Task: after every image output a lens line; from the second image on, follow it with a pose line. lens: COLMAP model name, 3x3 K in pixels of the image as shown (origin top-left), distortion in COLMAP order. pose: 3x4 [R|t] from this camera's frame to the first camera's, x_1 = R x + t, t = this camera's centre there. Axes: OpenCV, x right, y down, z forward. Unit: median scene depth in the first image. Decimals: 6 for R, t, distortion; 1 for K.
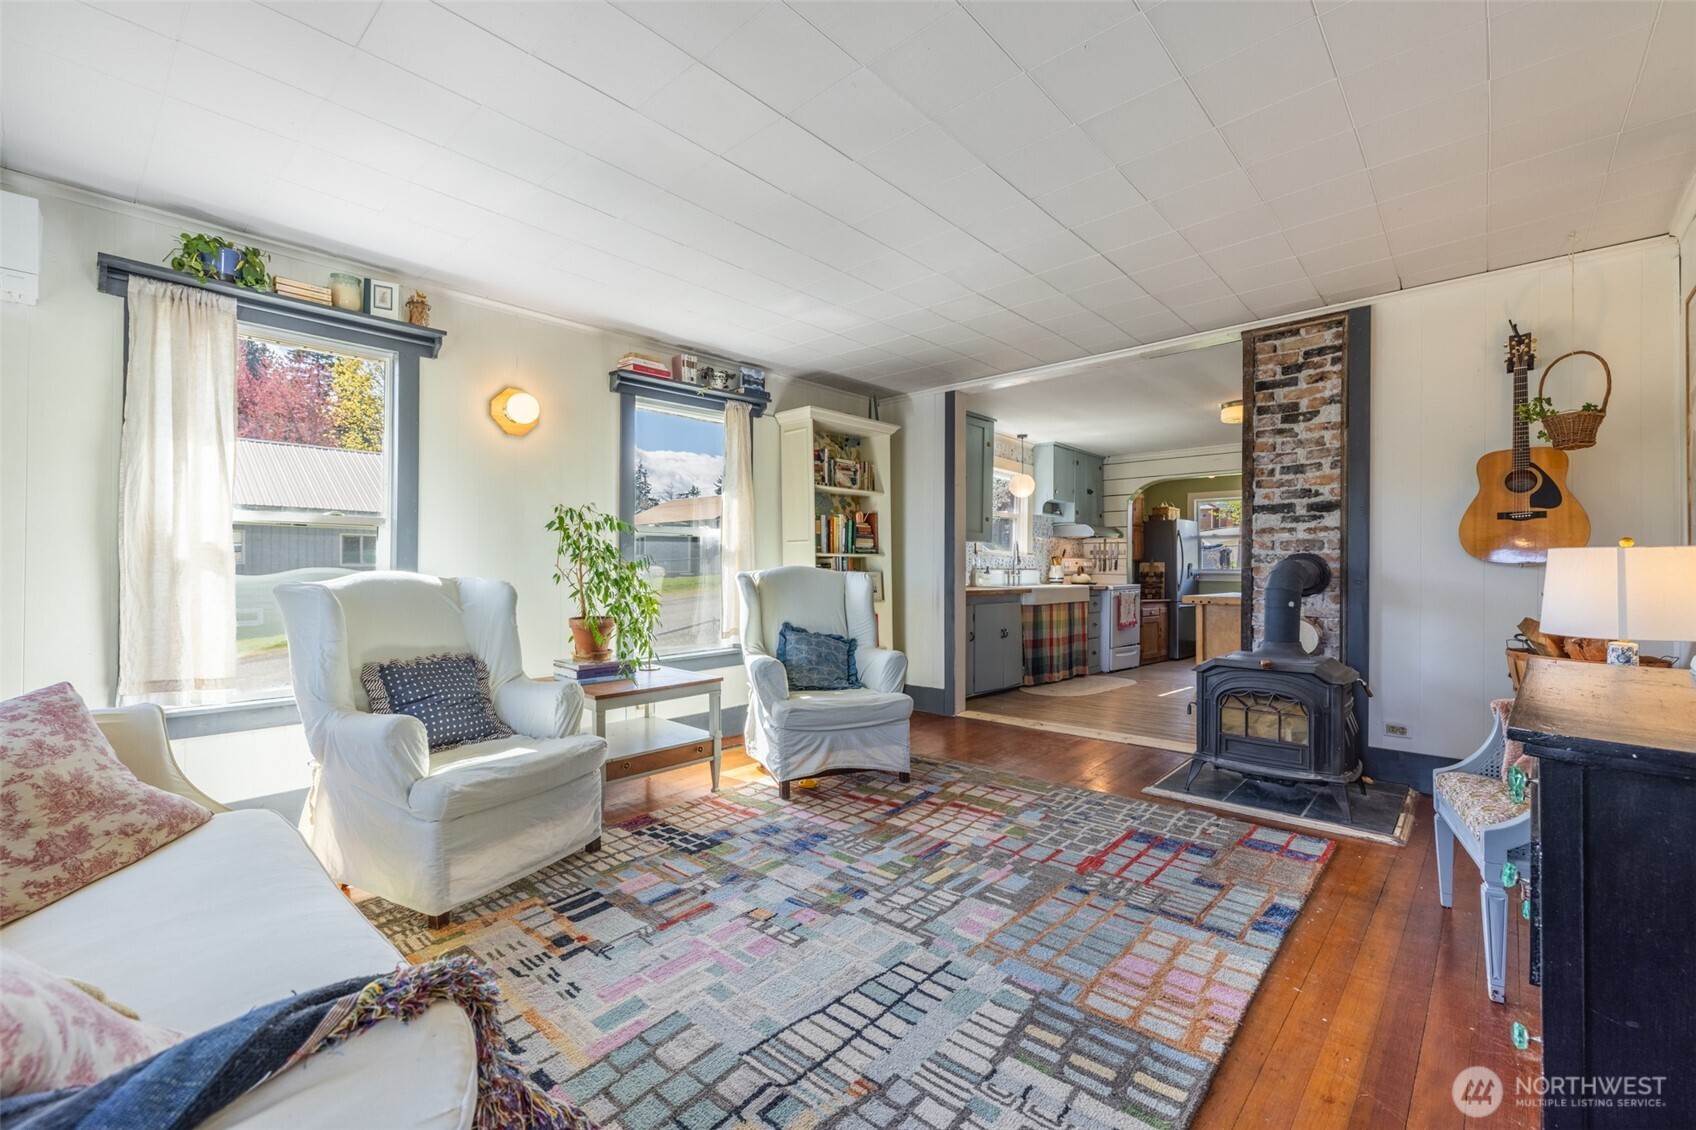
lens RADIAL K [[709.5, 0, 923.7], [0, 709.5, 562.7], [0, 0, 1]] dist [0.001036, 0.000107]
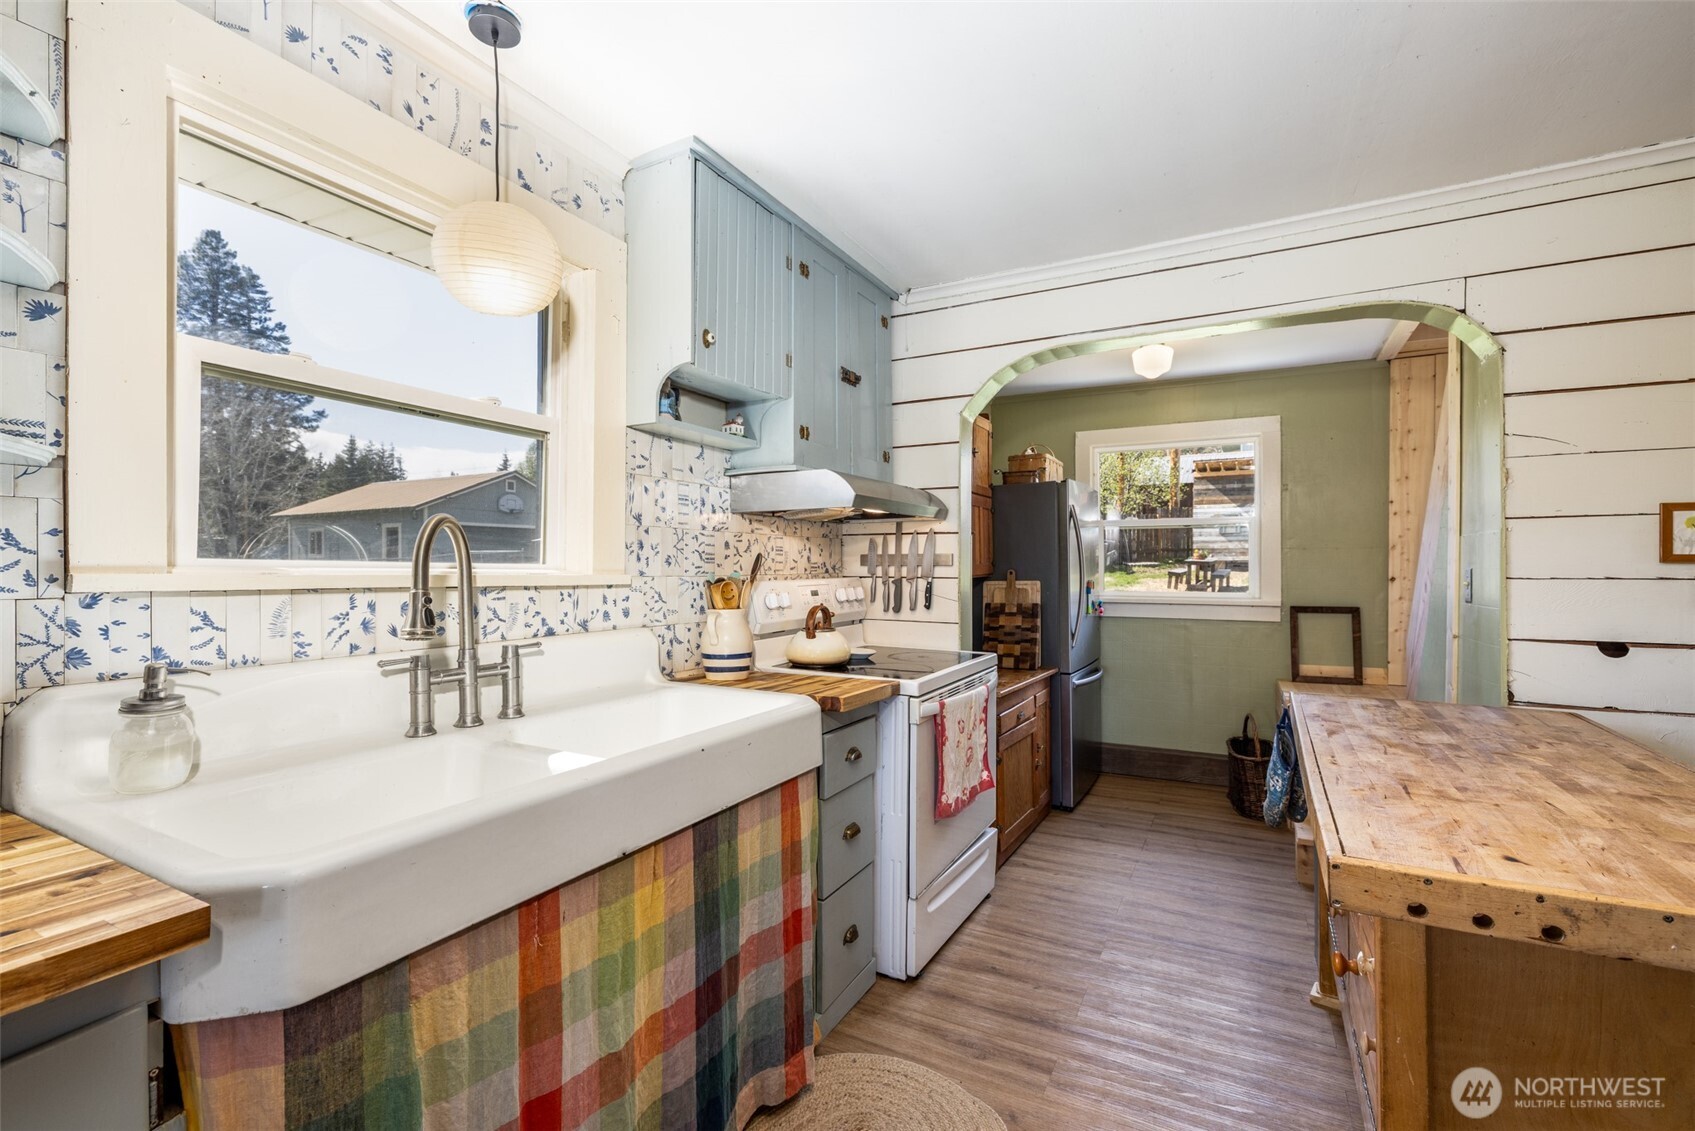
lens RADIAL K [[722.4, 0, 839.3], [0, 722.4, 565.8], [0, 0, 1]] dist [0.001502, -0.000077]
pose [[0.990844, -0.003252, 0.134970, 0.428298], [0.002172, 0.999964, 0.008144, -0.035867], [-0.134992, -0.007777, 0.990816, 1.560877]]
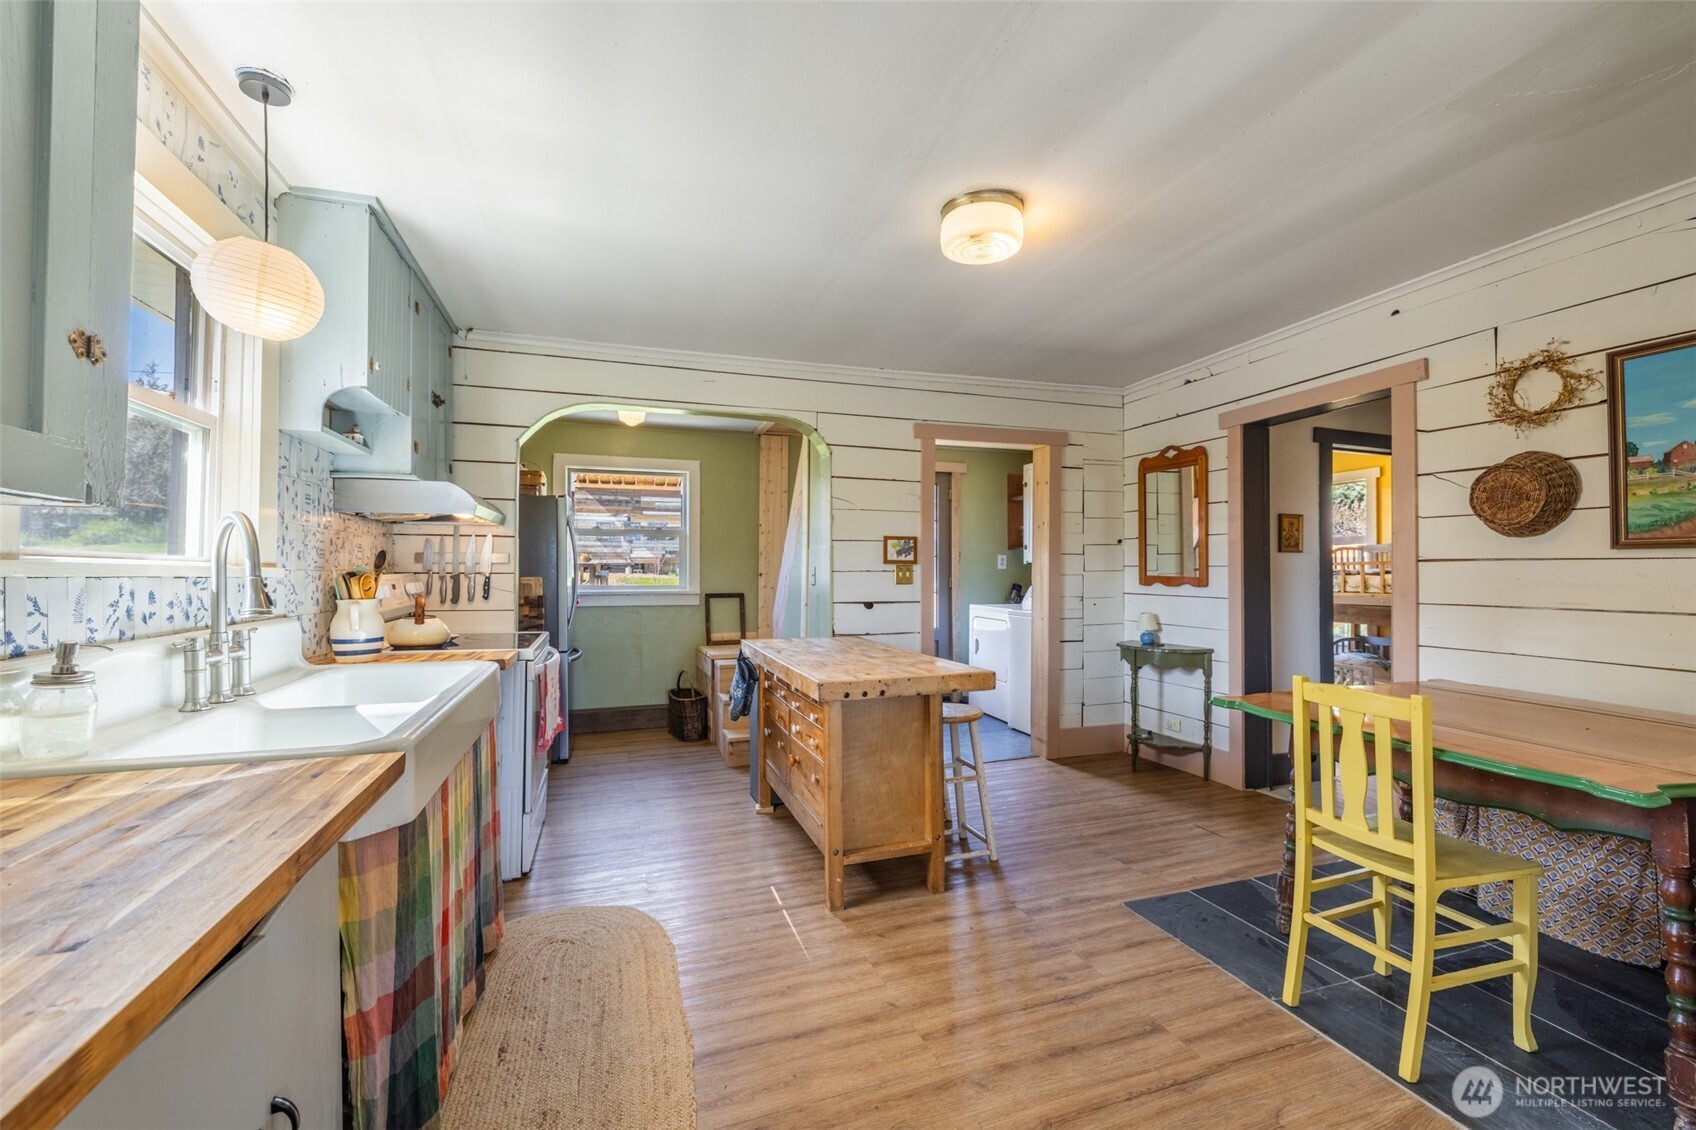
lens RADIAL K [[706.7, 0, 839.9], [0, 706.7, 563.4], [0, 0, 1]] dist [-0.000144, 0.000072]
pose [[0.567703, 0.004284, 0.823222, 0.103854], [-0.006747, 0.999977, -0.000551, -0.031148], [-0.823206, -0.005241, 0.567719, 1.413725]]
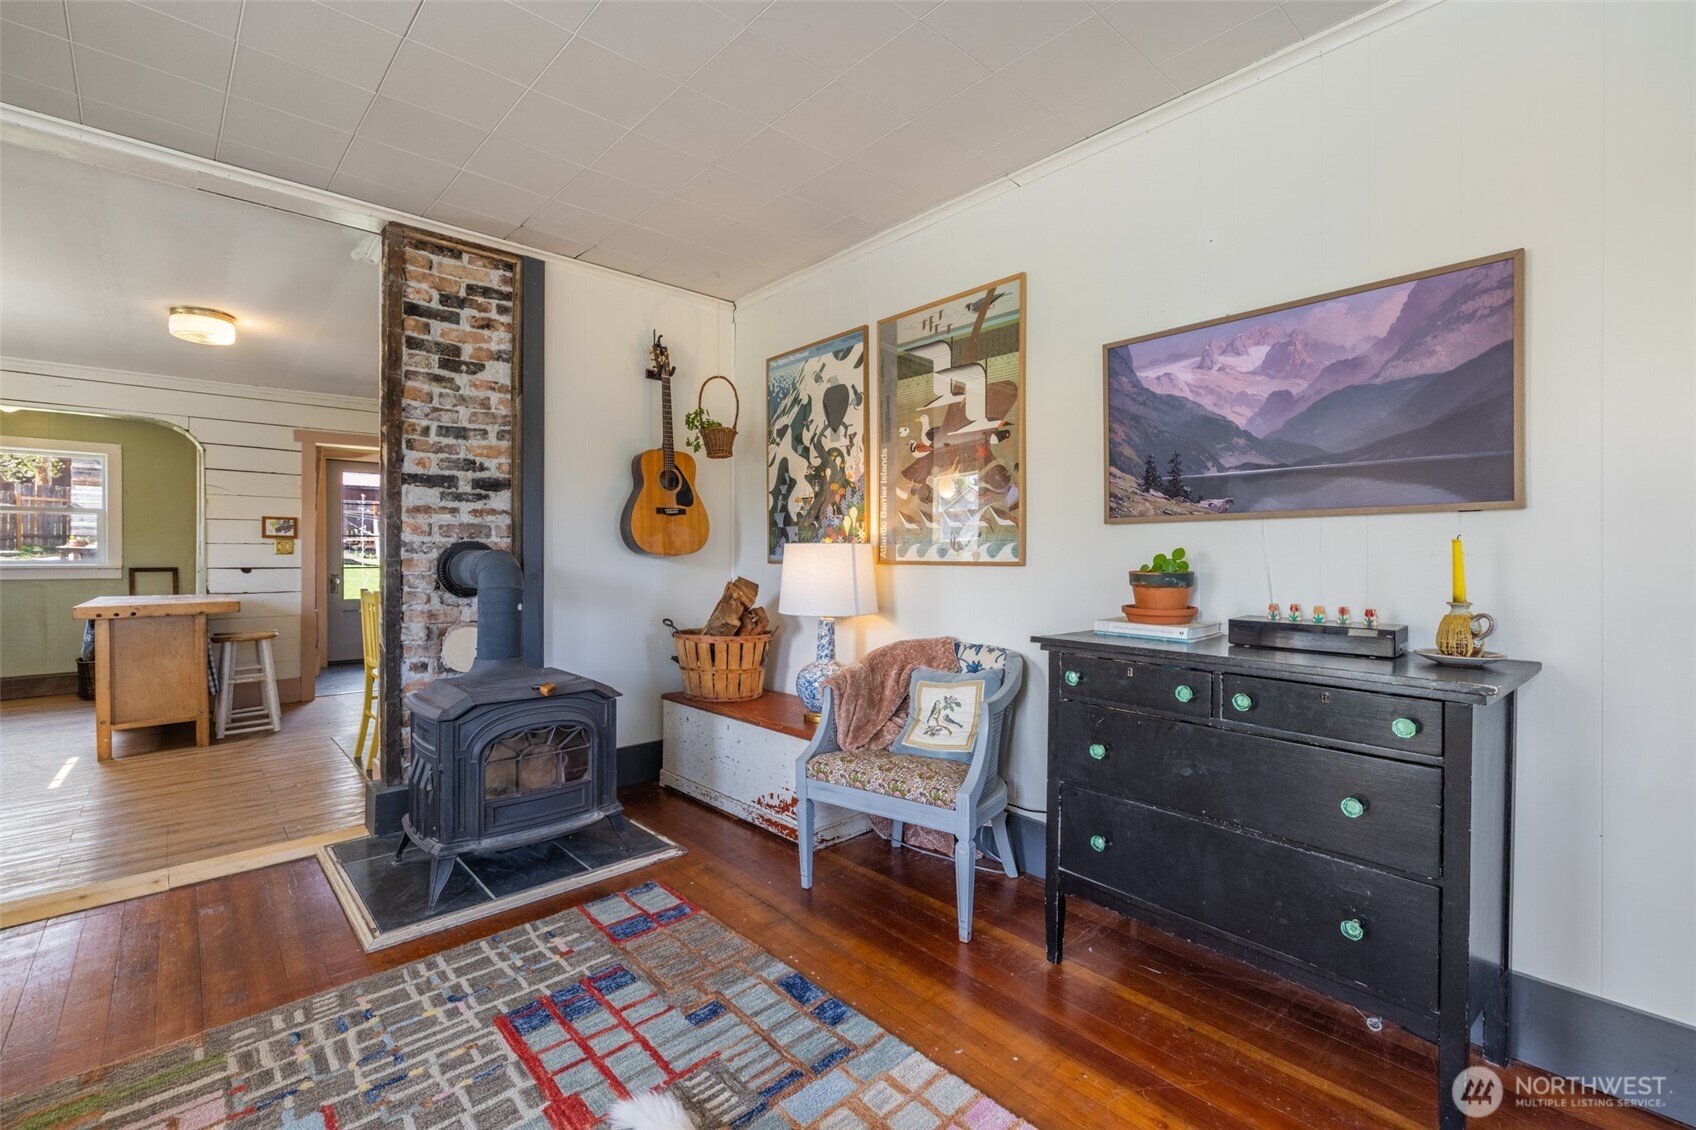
lens RADIAL K [[716.1, 0, 797.0], [0, 716.1, 557.4], [0, 0, 1]] dist [0.002578, 0.000413]
pose [[0.192937, -0.003706, 0.981204, -0.190723], [-0.005126, 0.999975, 0.004785, -0.001247], [-0.981198, -0.005953, 0.192913, 0.539631]]
